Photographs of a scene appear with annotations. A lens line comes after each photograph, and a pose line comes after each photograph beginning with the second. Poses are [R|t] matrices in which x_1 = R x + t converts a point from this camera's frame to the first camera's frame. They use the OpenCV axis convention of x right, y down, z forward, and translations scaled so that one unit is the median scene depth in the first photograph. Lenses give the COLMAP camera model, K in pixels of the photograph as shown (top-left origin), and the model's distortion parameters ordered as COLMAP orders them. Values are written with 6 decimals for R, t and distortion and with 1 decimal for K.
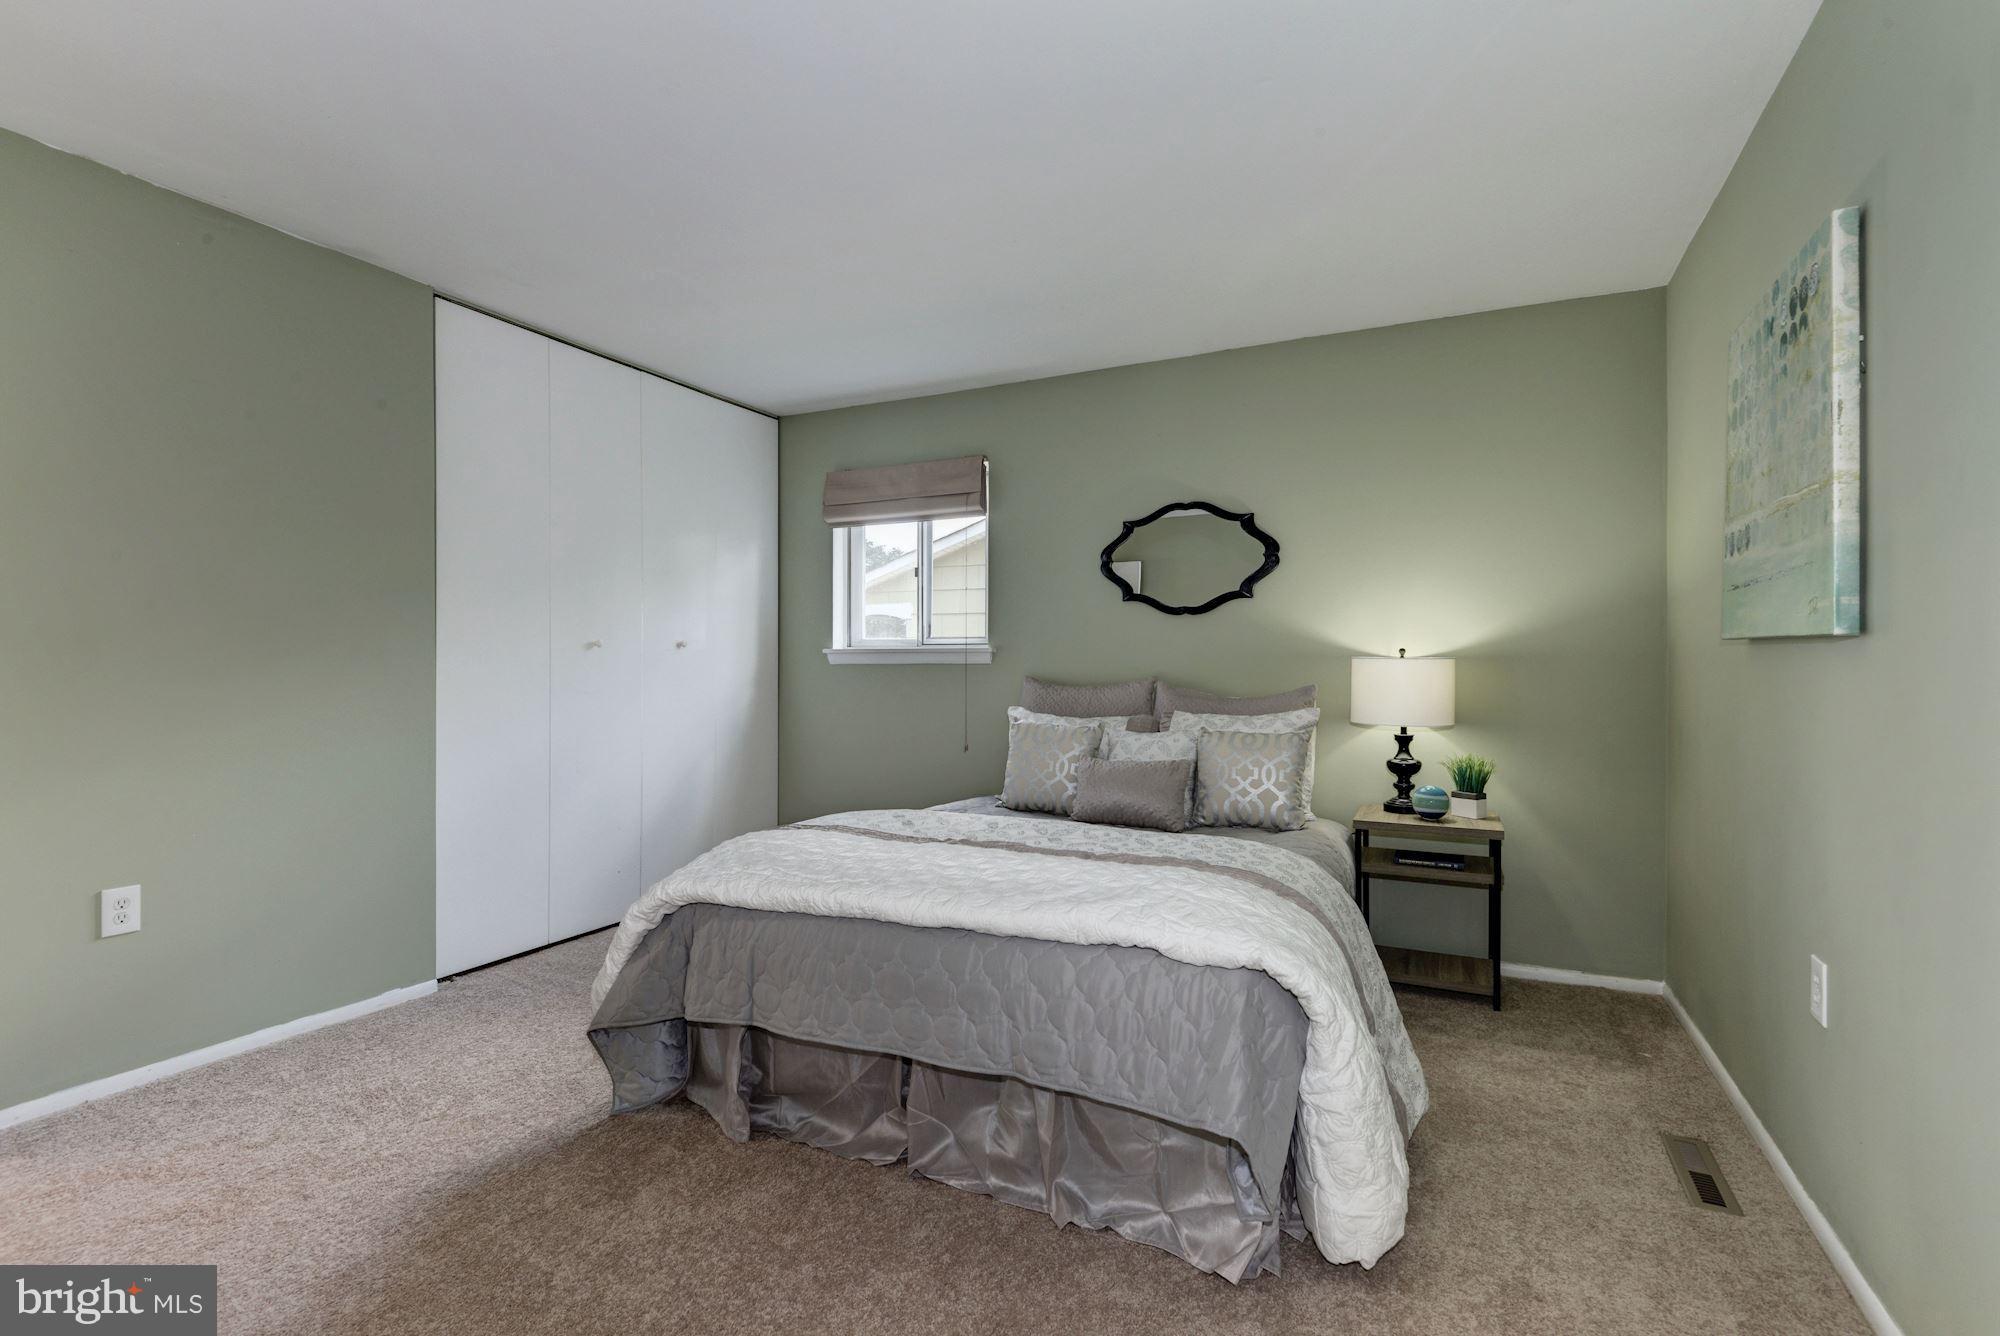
lens RADIAL K [[929.7, 0, 1003.5], [0, 929.7, 661.1], [0, 0, 1]] dist [-0.001107, -0.000241]
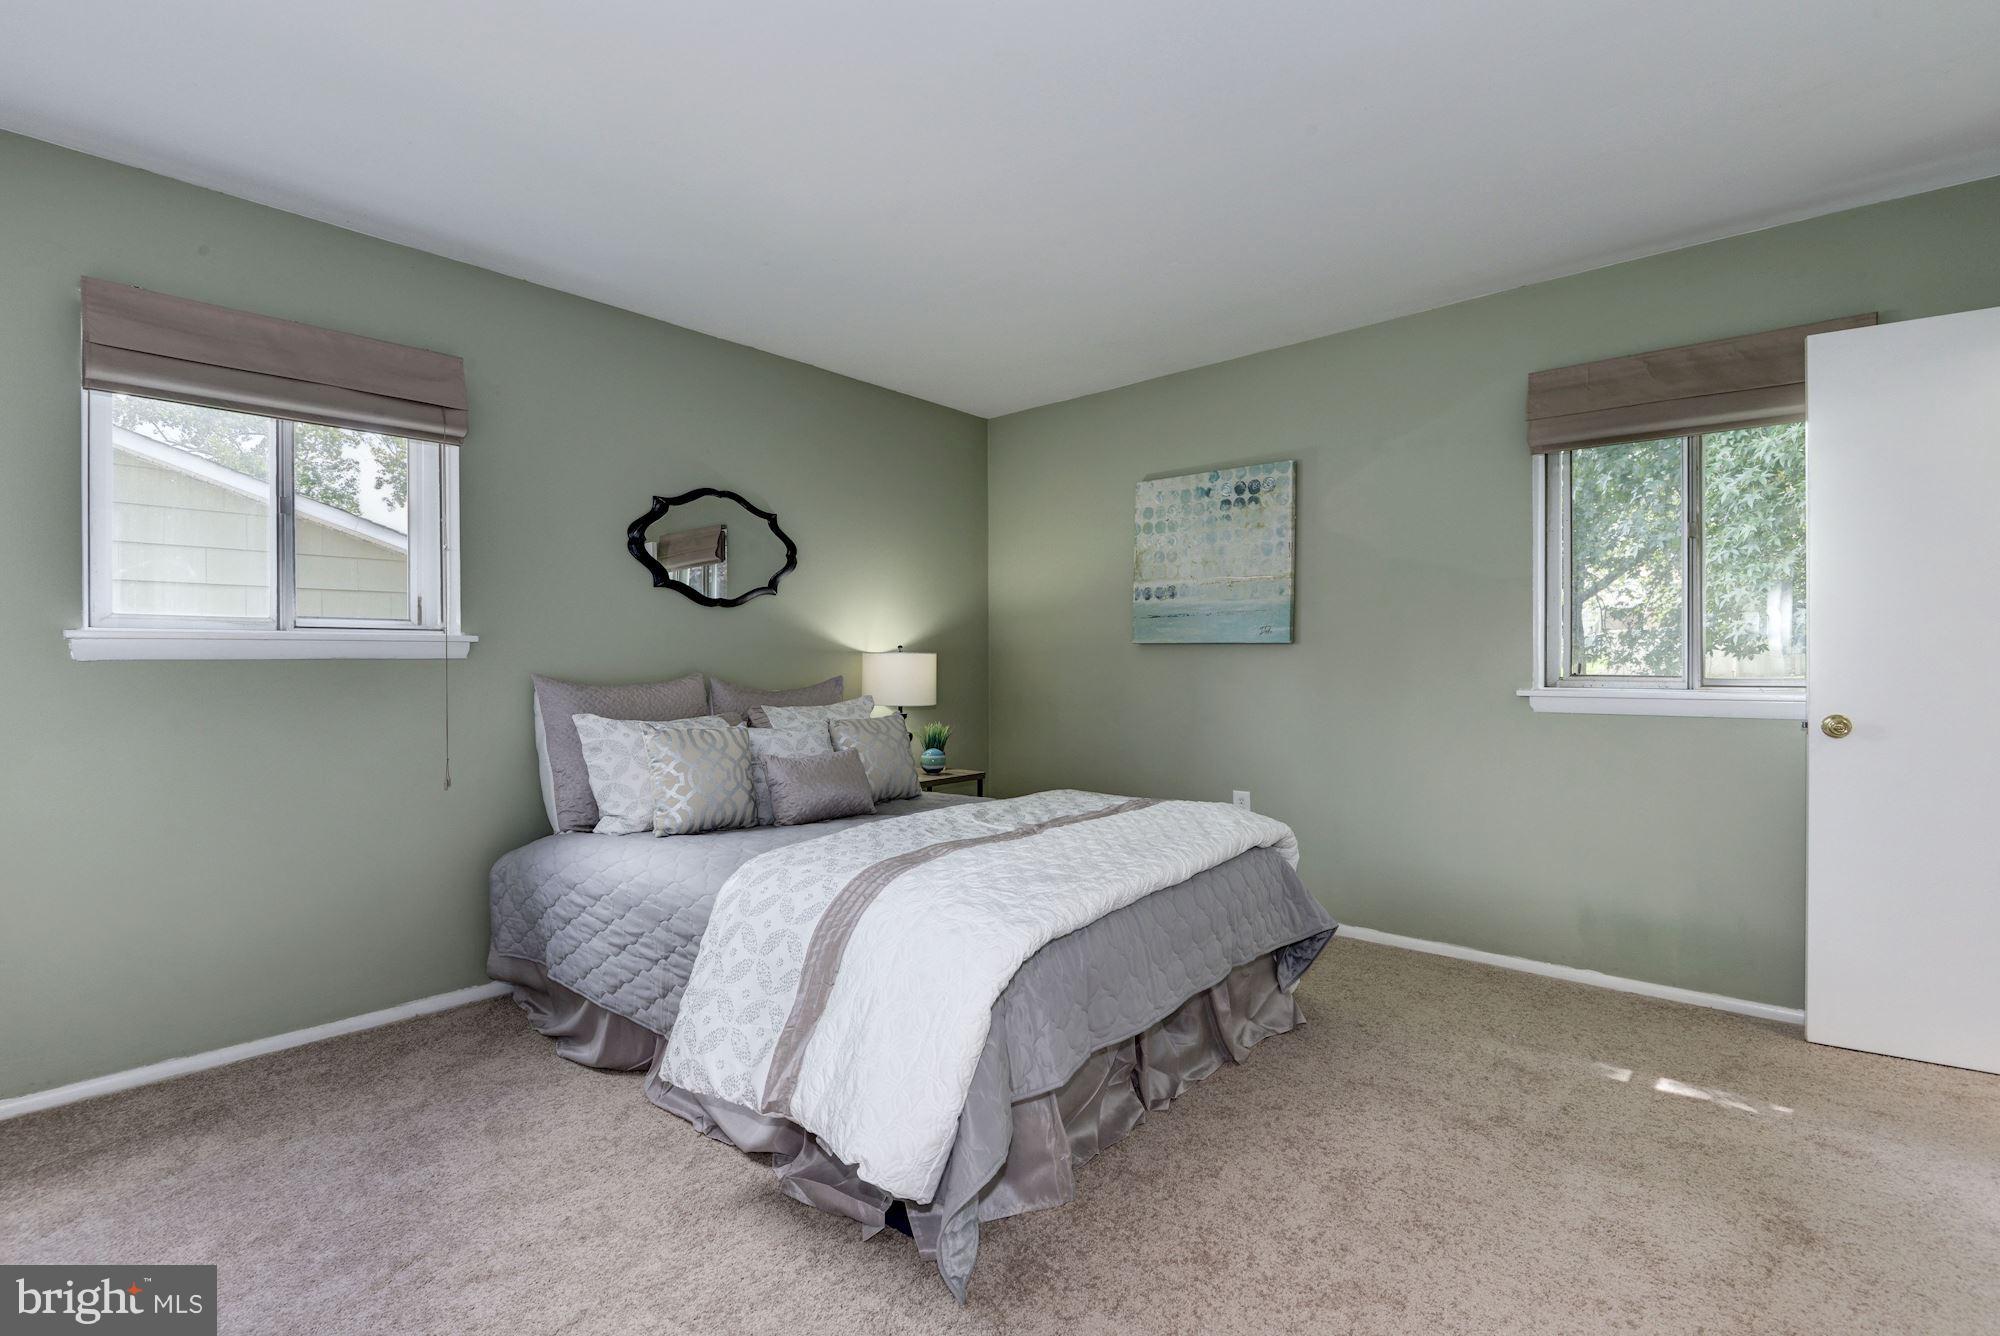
lens RADIAL K [[929.7, 0, 1003.4], [0, 929.7, 669.7], [0, 0, 1]] dist [-0.001107, -0.000241]
pose [[0.237017, -0.004405, 0.971495, -0.673320], [0.005723, 0.999979, 0.003138, 0.012932], [-0.971489, 0.004816, 0.237037, 0.498680]]
